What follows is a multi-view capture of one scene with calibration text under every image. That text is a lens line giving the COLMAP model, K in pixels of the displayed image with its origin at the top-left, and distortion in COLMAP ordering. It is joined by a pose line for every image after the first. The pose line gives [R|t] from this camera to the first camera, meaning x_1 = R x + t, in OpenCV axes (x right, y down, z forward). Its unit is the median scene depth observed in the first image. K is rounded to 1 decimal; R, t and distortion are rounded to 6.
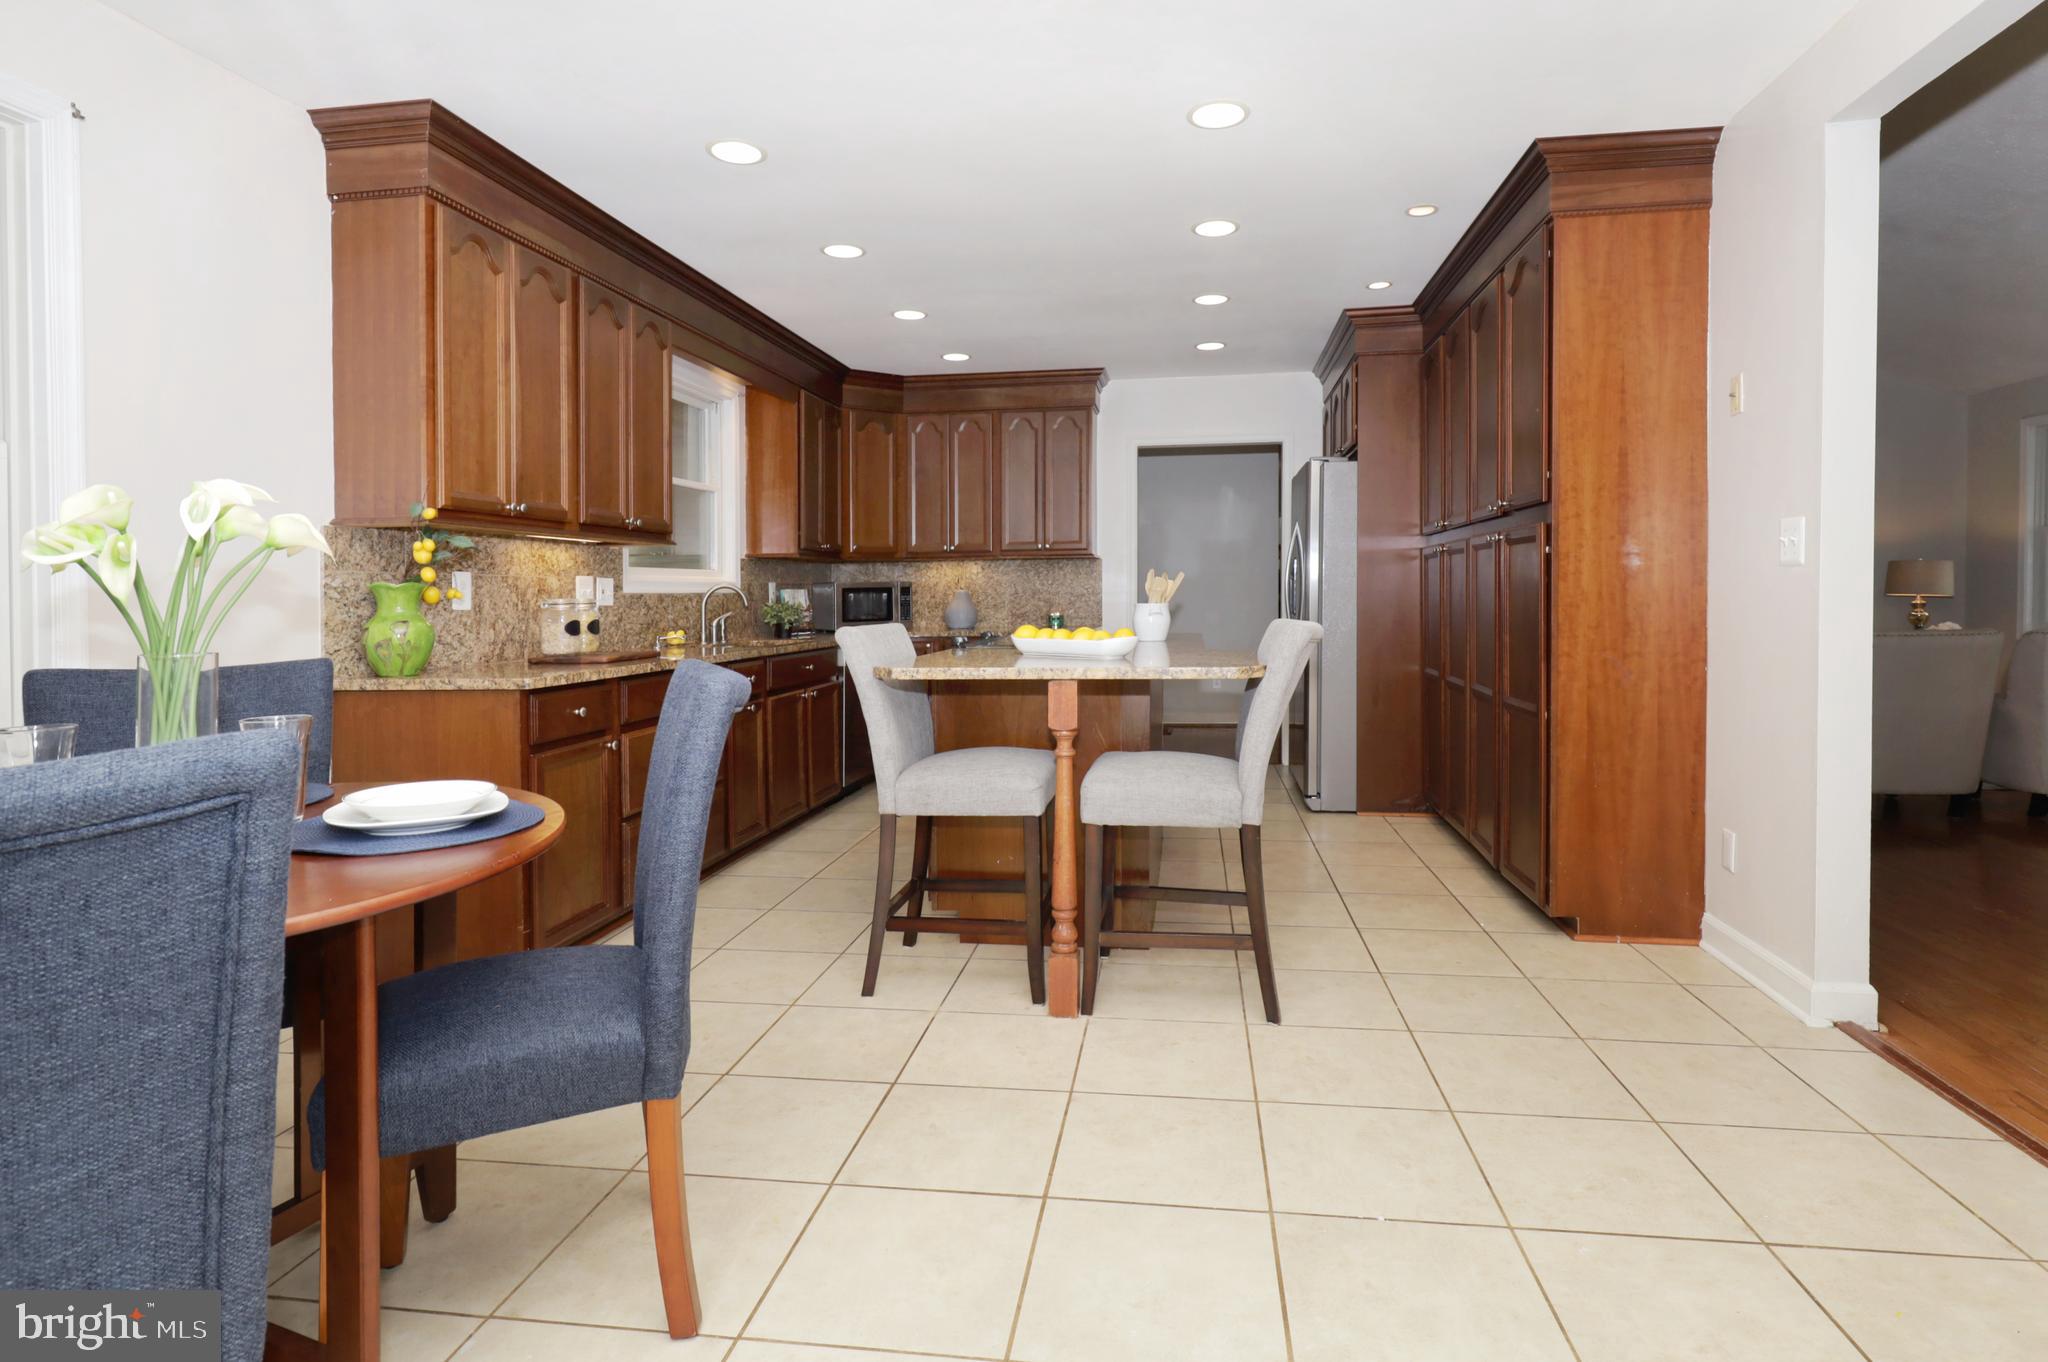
lens RADIAL K [[924.7, 0, 967.2], [0, 924.7, 597.2], [0, 0, 1]] dist [0.004839, -0.001530]
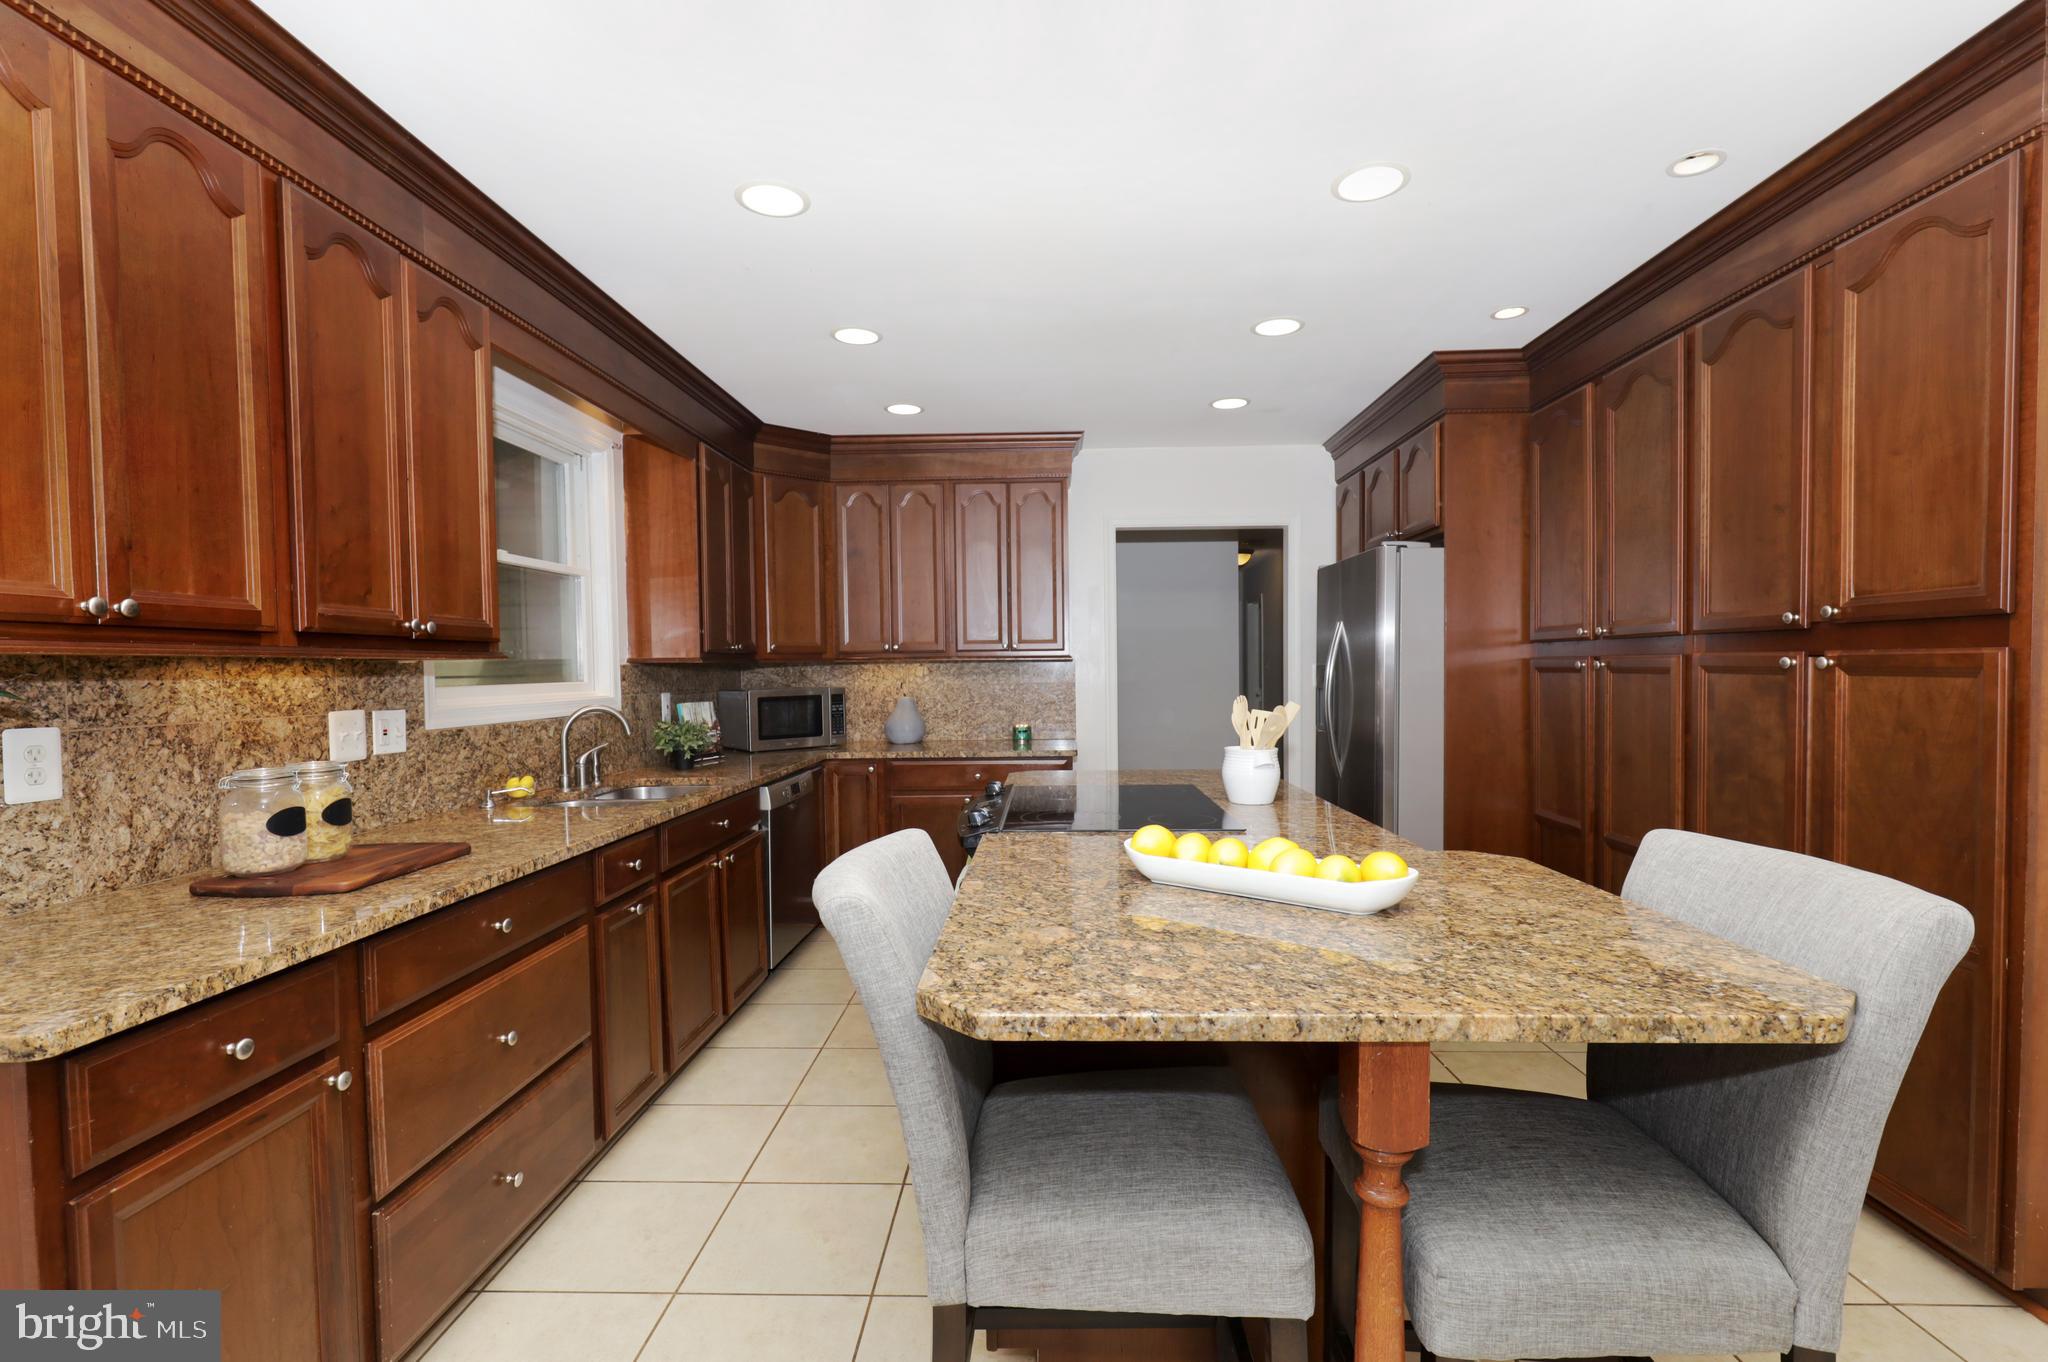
lens RADIAL K [[856.5, 0, 1017.3], [0, 856.5, 700.2], [0, 0, 1]] dist [0.003031, -0.000174]
pose [[0.983566, -0.014750, 0.179944, -0.070096], [0.009631, 0.999525, 0.029284, -0.040451], [-0.180290, -0.027069, 0.983241, 0.335026]]
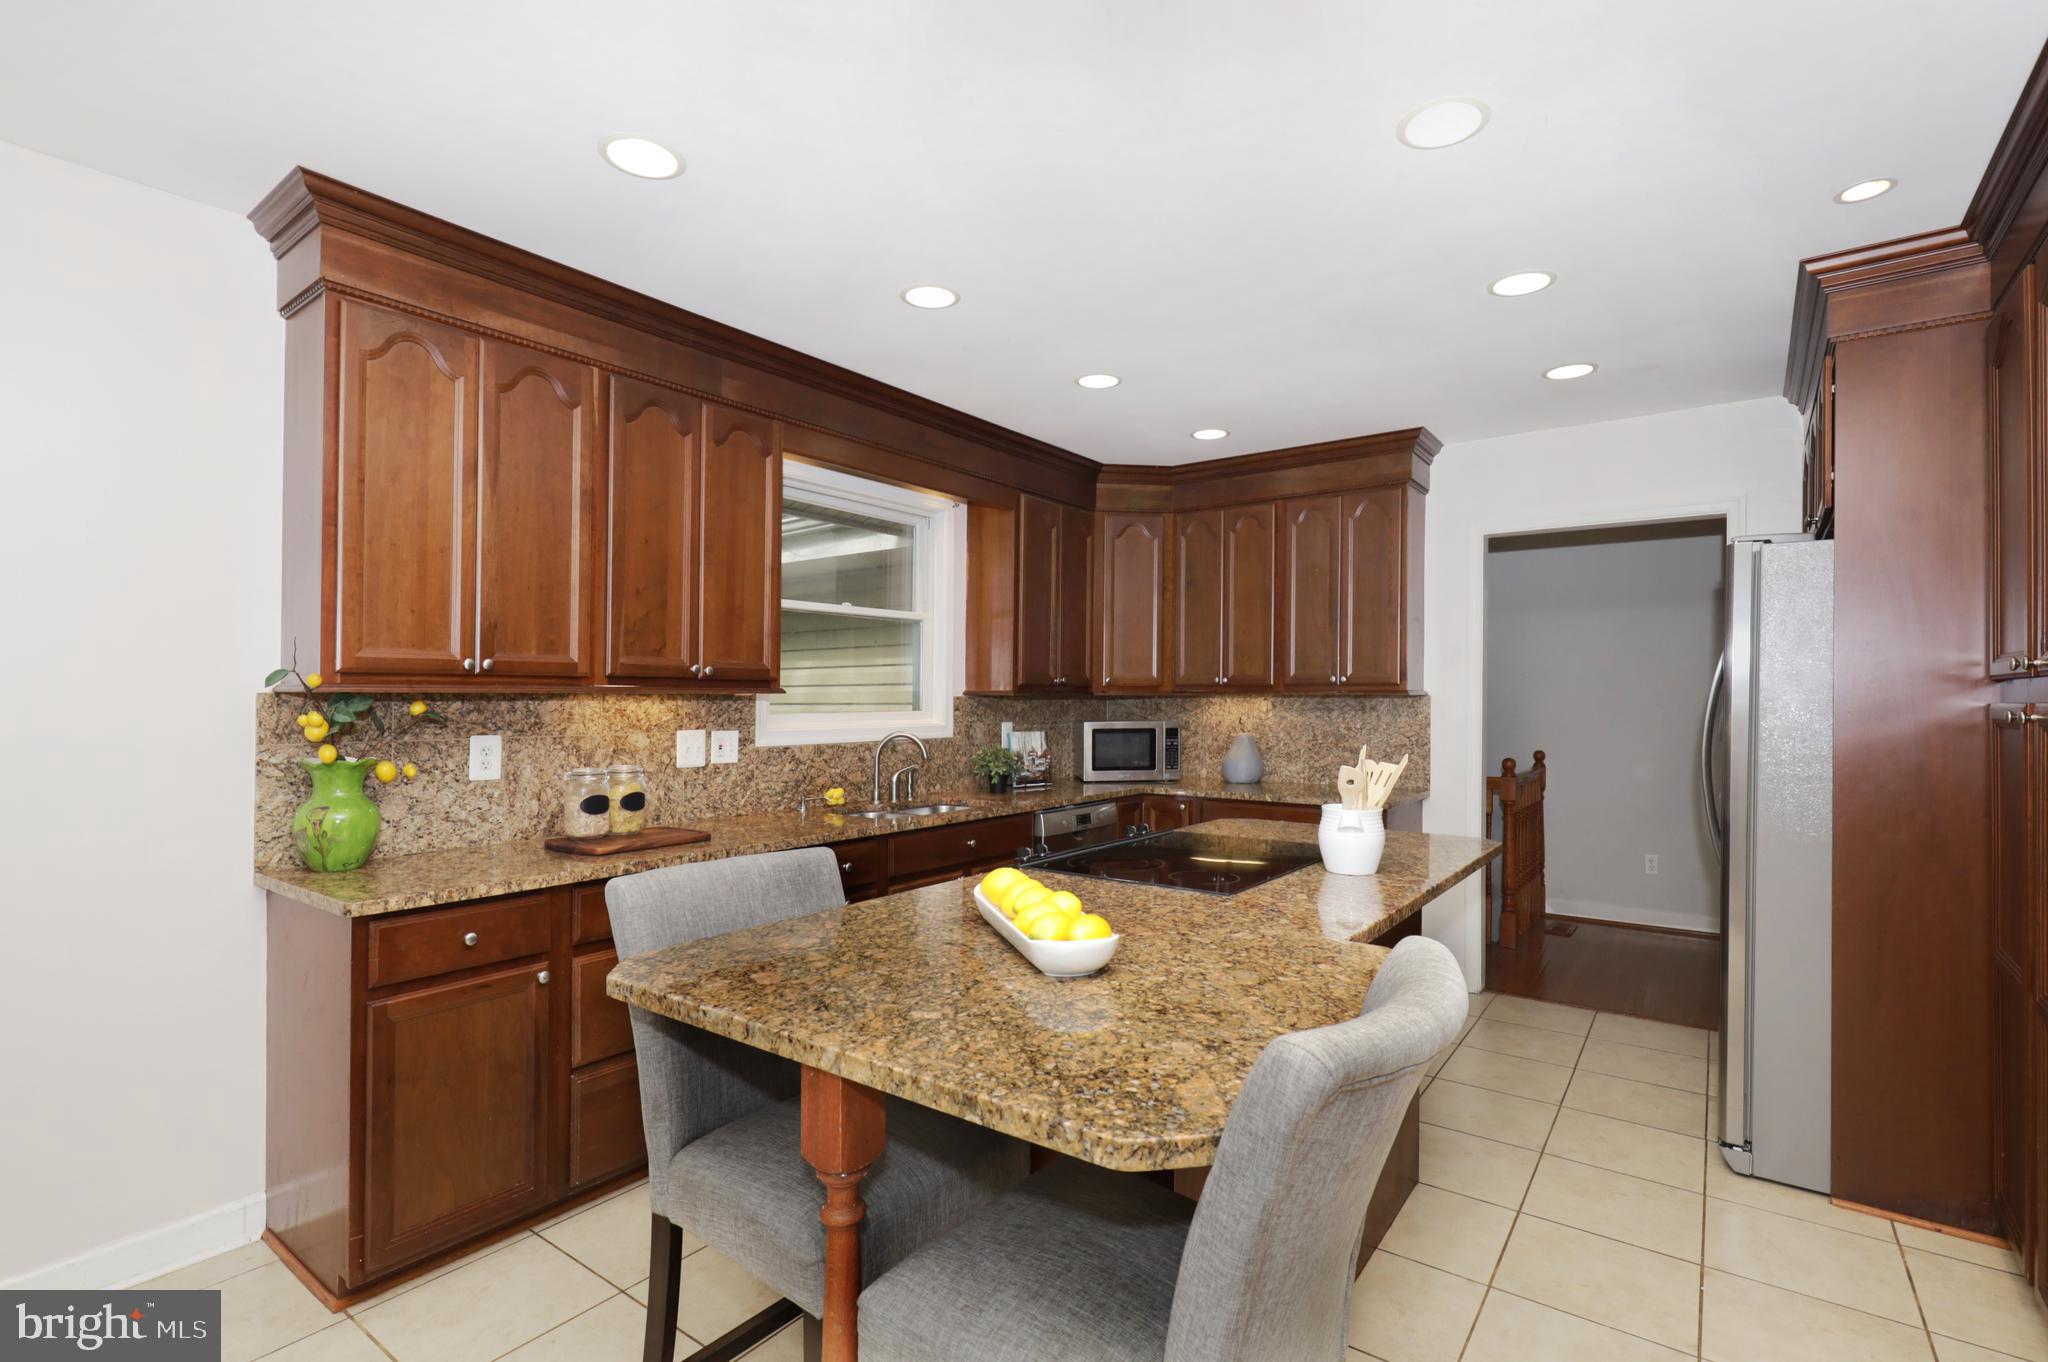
lens RADIAL K [[924.7, 0, 1026.0], [0, 924.7, 697.7], [0, 0, 1]] dist [0.004839, -0.001530]
pose [[0.921149, 0.003709, -0.389193, 0.195466], [-0.007120, 0.999948, -0.007322, -0.046569], [0.389146, 0.009516, 0.921127, 0.315811]]
